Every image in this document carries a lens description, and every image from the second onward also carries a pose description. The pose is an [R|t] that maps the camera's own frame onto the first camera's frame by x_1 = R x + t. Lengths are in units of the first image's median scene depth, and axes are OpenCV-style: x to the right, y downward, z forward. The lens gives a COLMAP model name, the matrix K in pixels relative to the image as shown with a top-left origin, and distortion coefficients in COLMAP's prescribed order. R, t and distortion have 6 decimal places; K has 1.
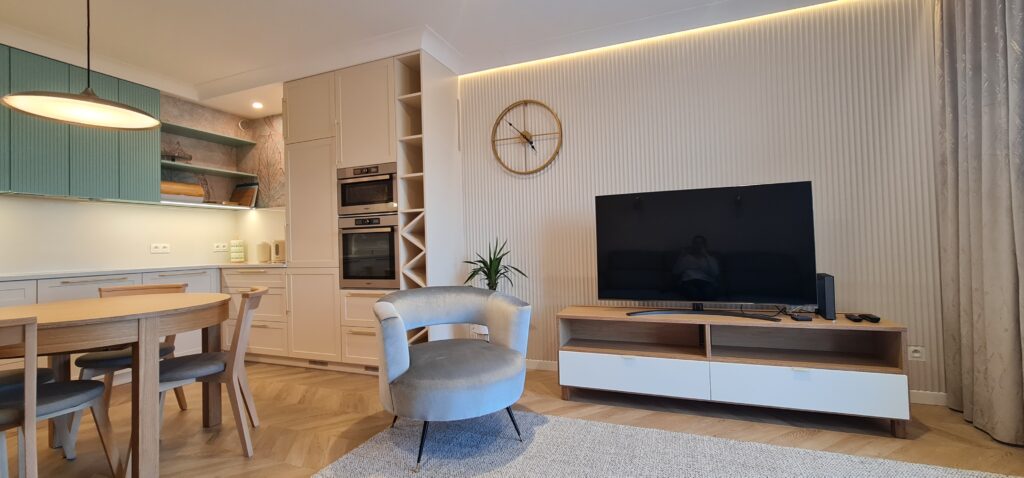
lens RADIAL K [[417.0, 0, 511.8], [0, 417.0, 235.3], [0, 0, 1]] dist [-0.001530, 0.000949]
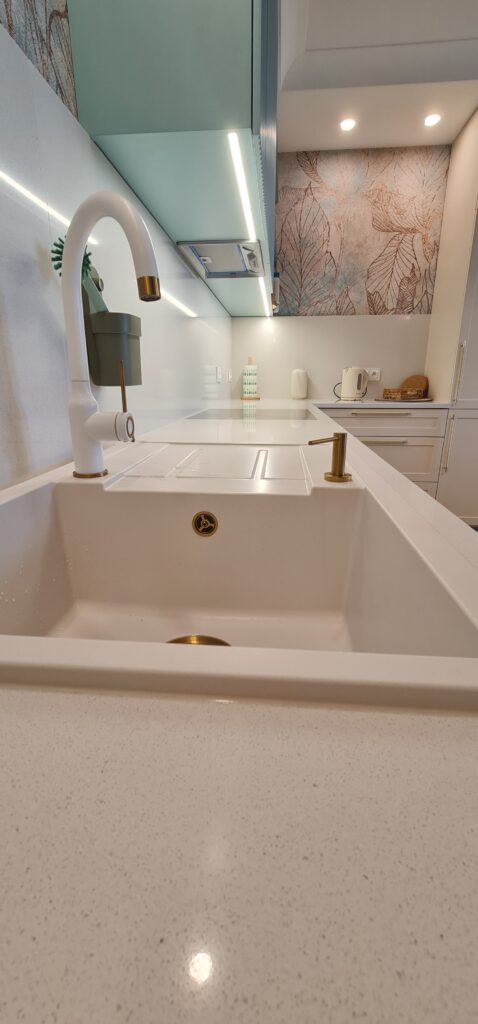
lens RADIAL K [[417.0, 0, 243.5], [0, 417.0, 507.7], [0, 0, 1]] dist [-0.001530, 0.000949]
pose [[0.955953, -0.059849, 0.287353, -1.207650], [-0.032955, 0.950916, 0.307689, 0.033296], [-0.291664, -0.303606, 0.907059, 0.436883]]
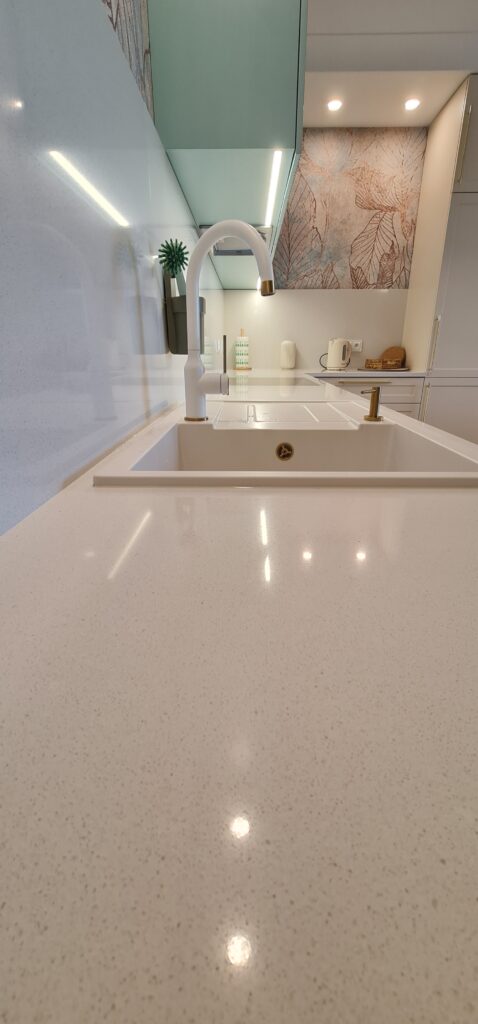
lens RADIAL K [[417.0, 0, 243.4], [0, 417.0, 506.6], [0, 0, 1]] dist [-0.001530, 0.000949]
pose [[0.932559, -0.099093, 0.347151, -1.285996], [-0.035555, 0.931708, 0.361464, 0.034994], [-0.359262, -0.349430, 0.865350, 0.378392]]
